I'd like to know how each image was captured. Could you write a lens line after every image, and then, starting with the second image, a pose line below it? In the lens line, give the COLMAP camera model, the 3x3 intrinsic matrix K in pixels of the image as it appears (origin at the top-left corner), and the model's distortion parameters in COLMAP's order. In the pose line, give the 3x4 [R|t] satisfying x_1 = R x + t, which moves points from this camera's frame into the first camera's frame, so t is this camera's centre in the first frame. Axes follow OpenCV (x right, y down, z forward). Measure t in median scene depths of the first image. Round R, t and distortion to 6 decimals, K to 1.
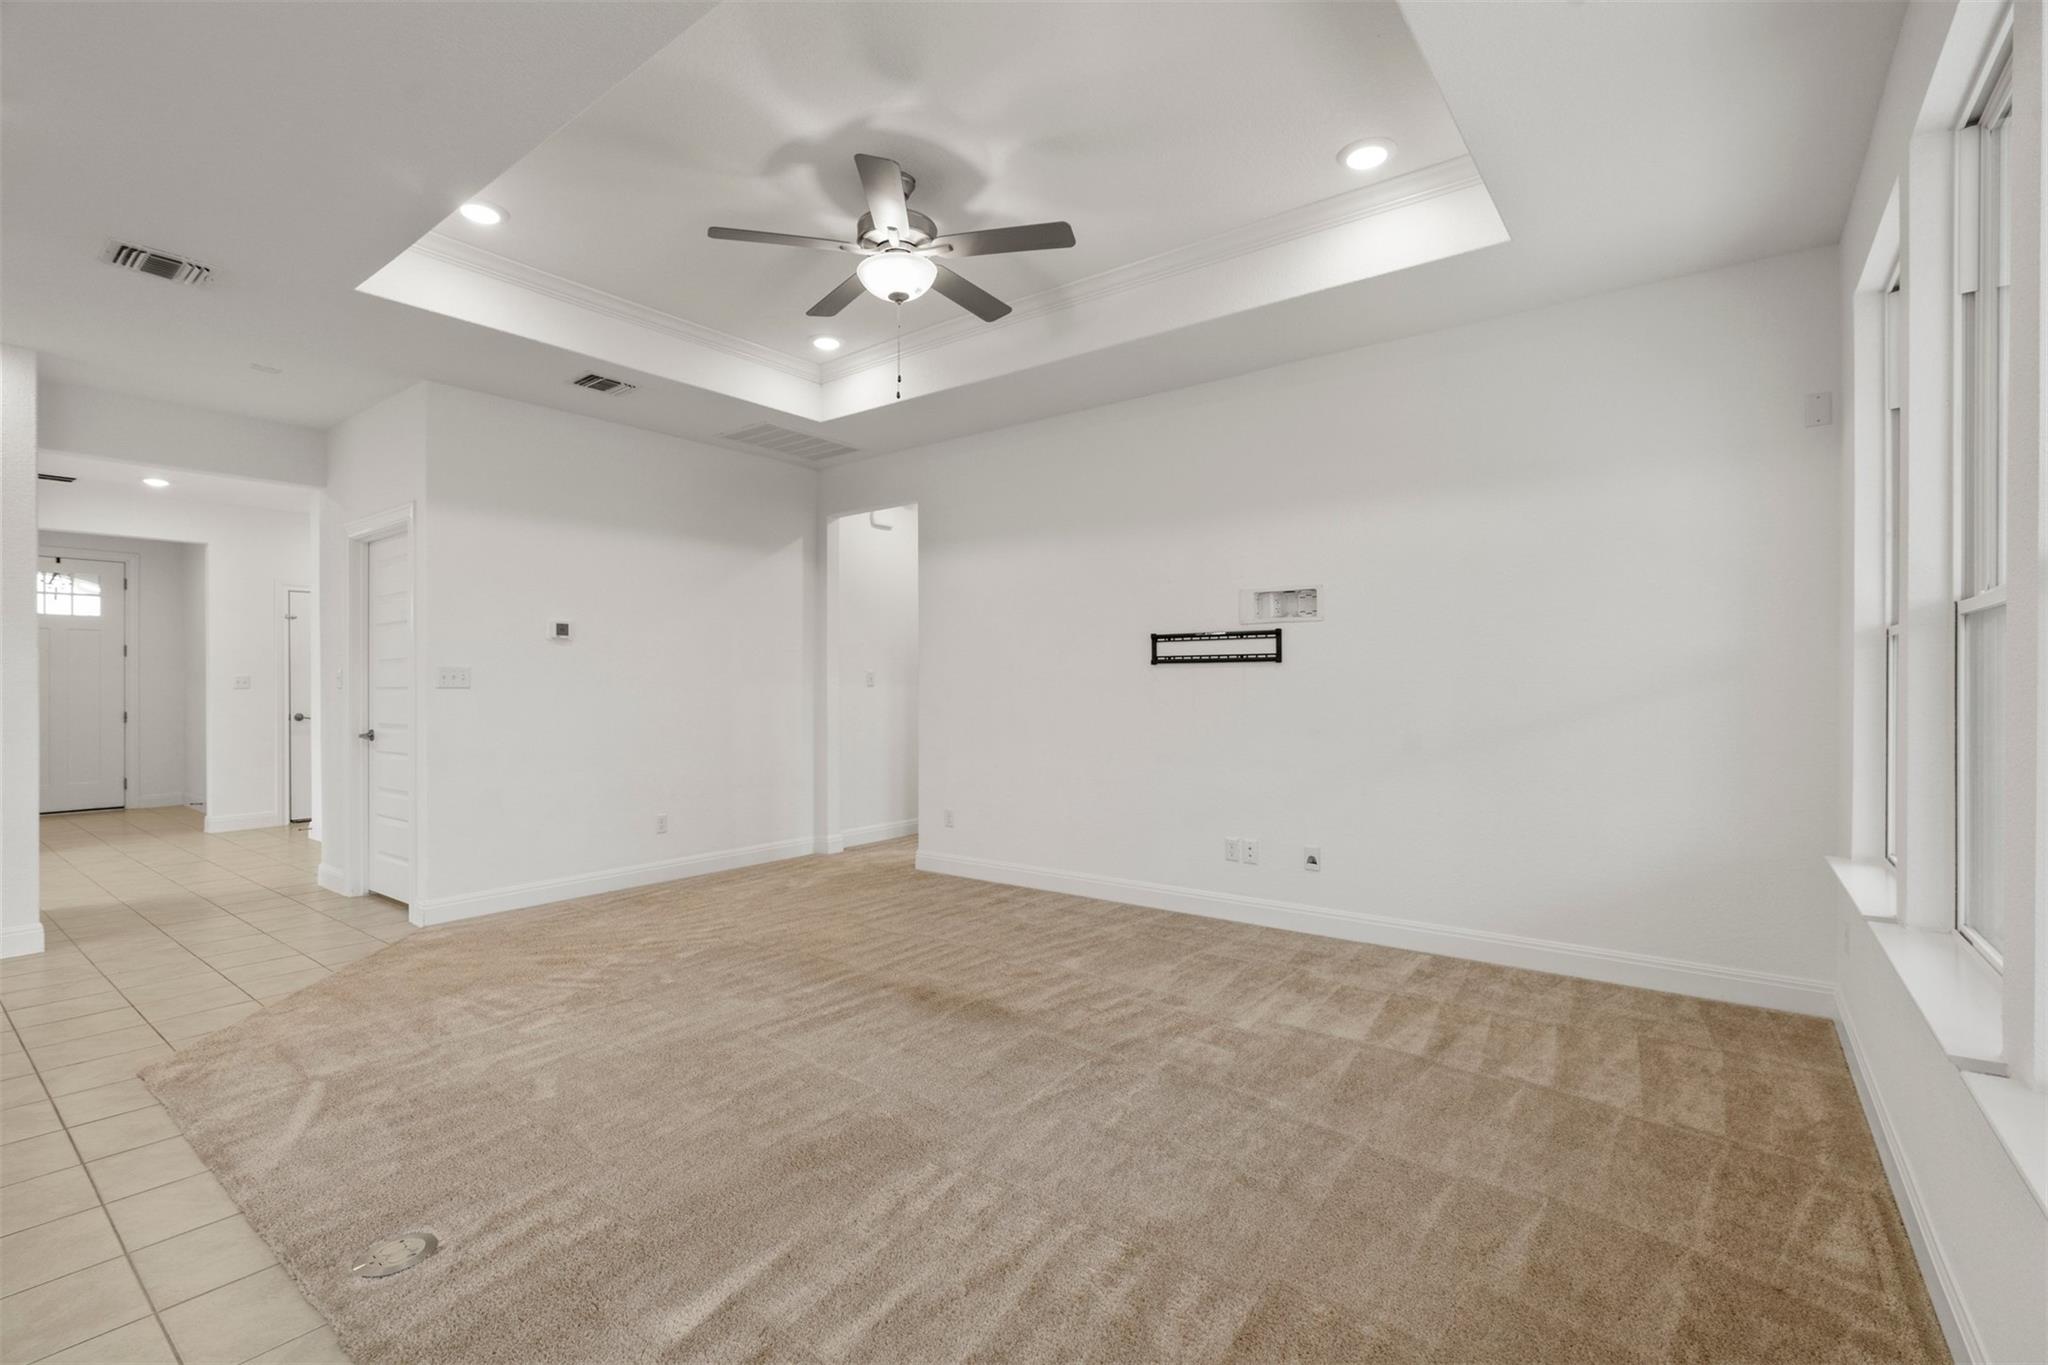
lens RADIAL K [[911.0, 0, 1024.0], [0, 911.0, 682.5], [0, 0, 1]] dist [-0.008769, -0.000247]
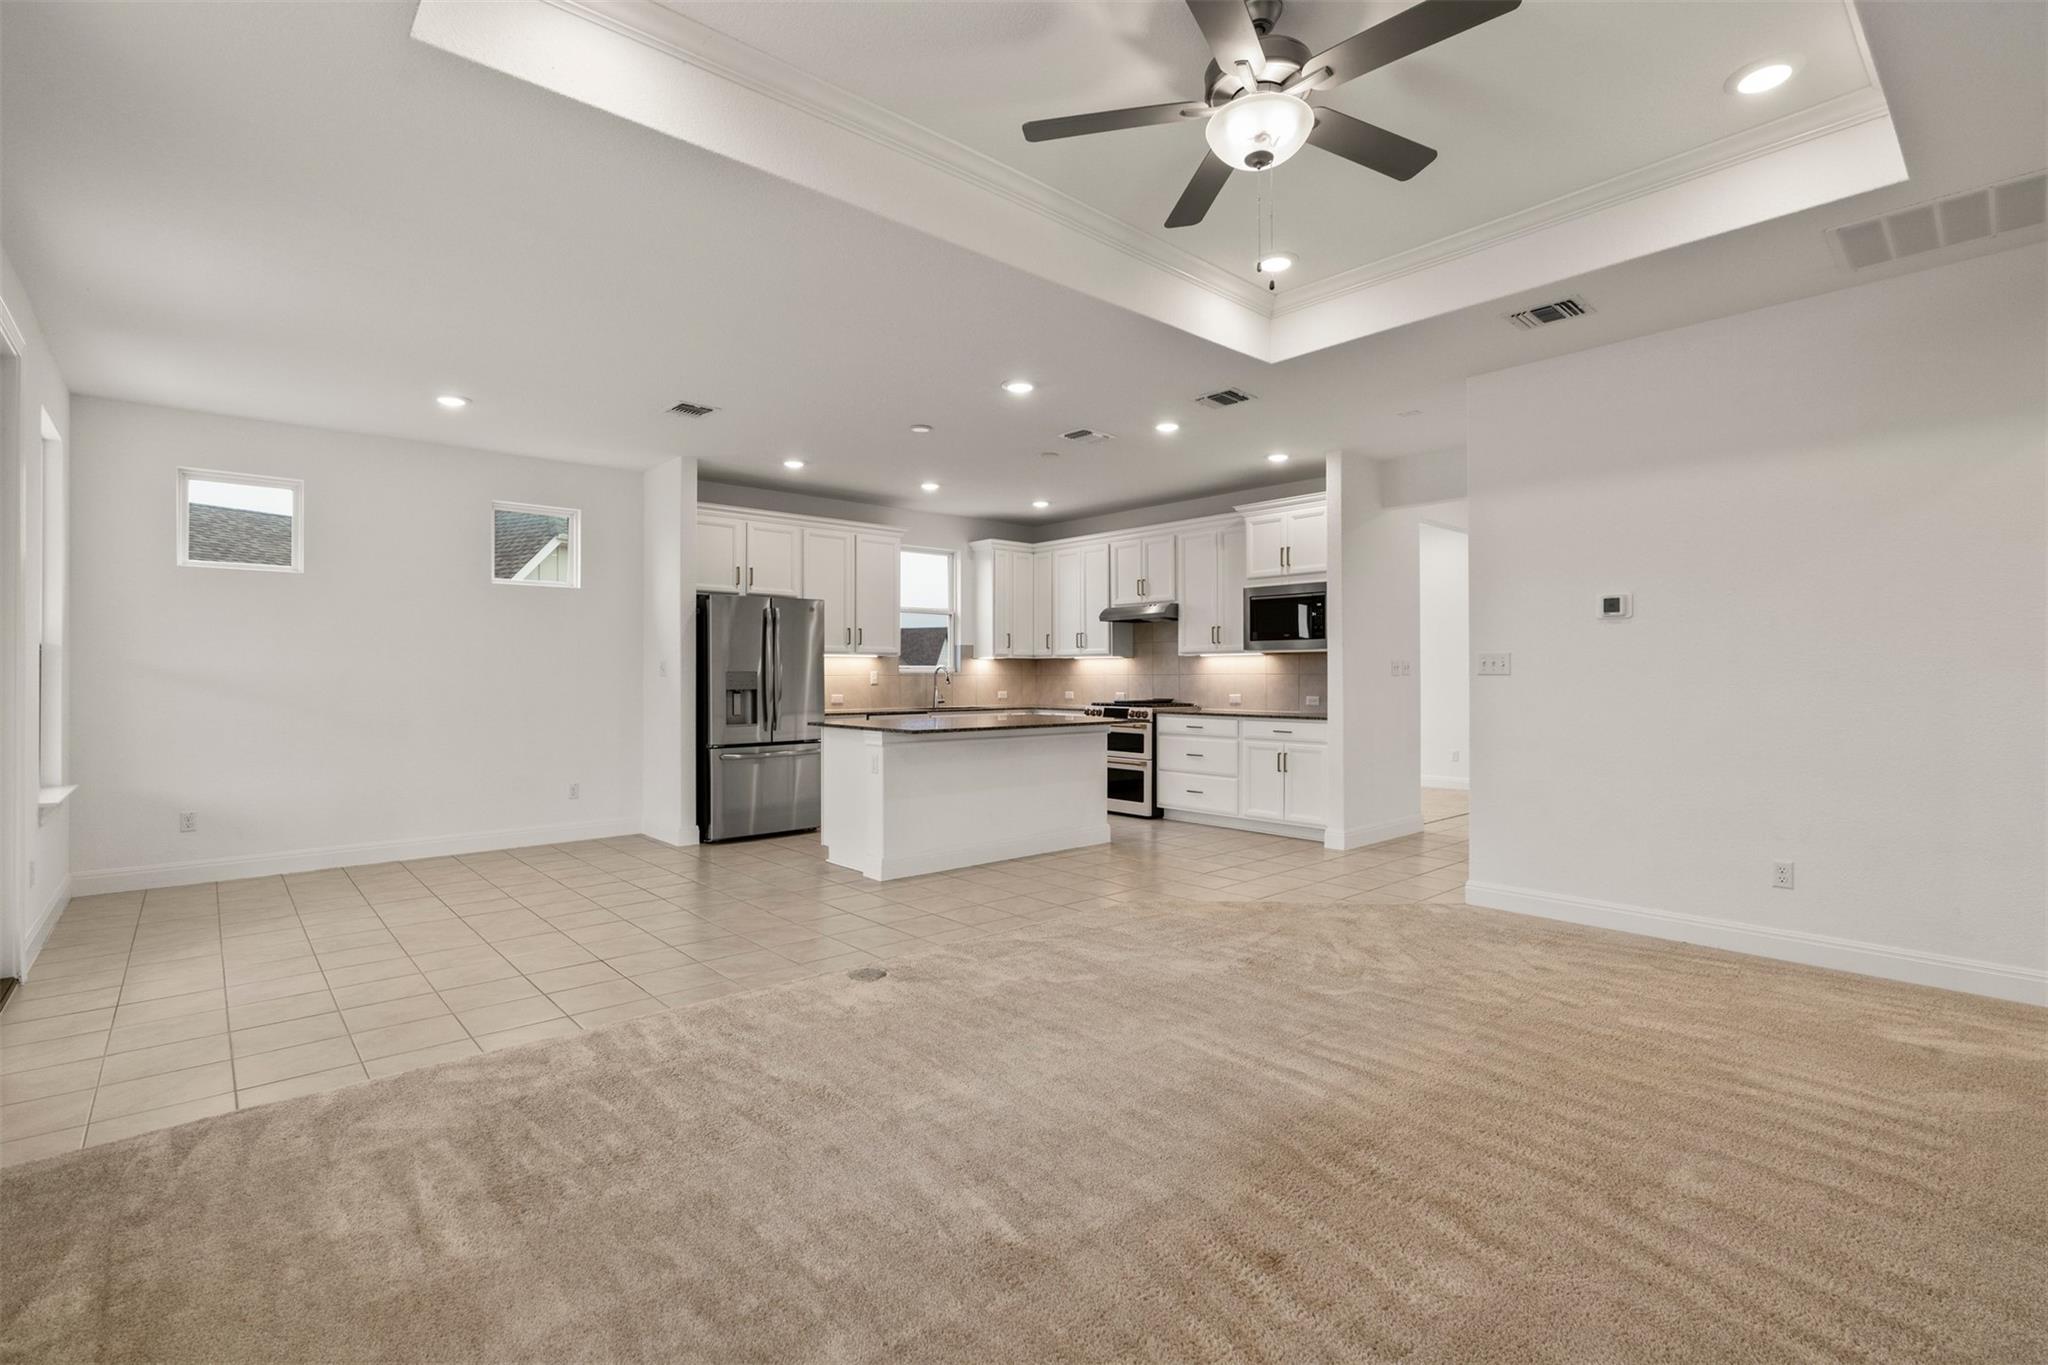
lens RADIAL K [[935.0, 0, 1022.7], [0, 935.0, 677.1], [0, 0, 1]] dist [-0.000092, 0.000171]
pose [[-0.183625, 0.007030, -0.982971, 0.480548], [0.007603, 0.999955, 0.005731, -0.001806], [0.982967, -0.006421, -0.183670, 0.687651]]
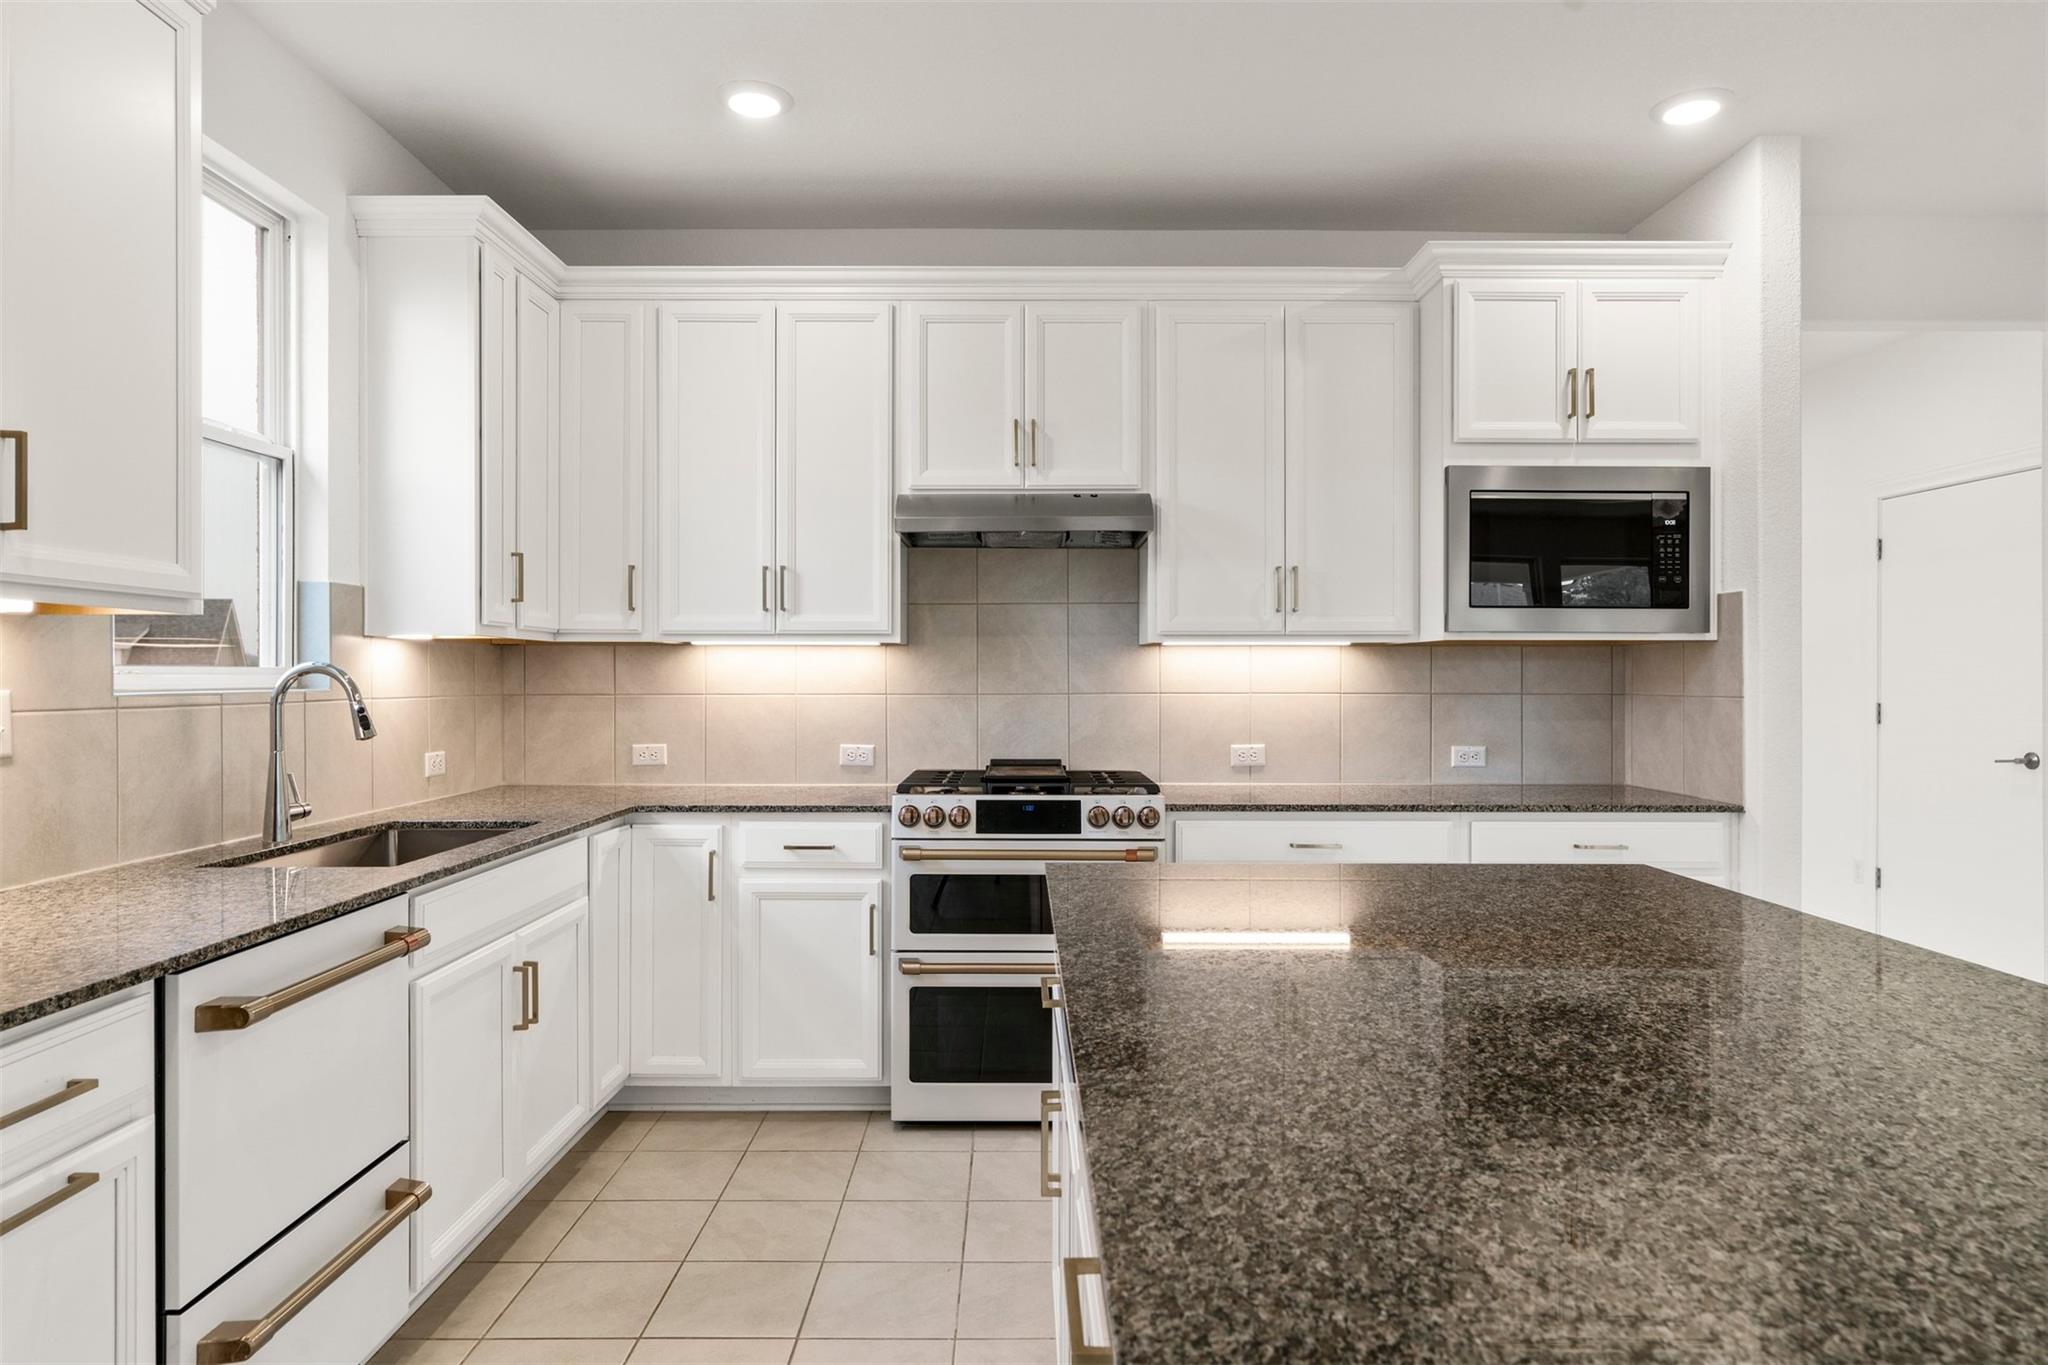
lens RADIAL K [[1206.0, 0, 1017.6], [0, 1206.0, 660.8], [0, 0, 1]] dist [0.001901, 0.000450]
pose [[0.610126, -0.003399, -0.792297, -0.705211], [-0.000076, 0.999991, -0.004348, -0.013717], [0.792304, 0.002713, 0.610120, 0.084284]]
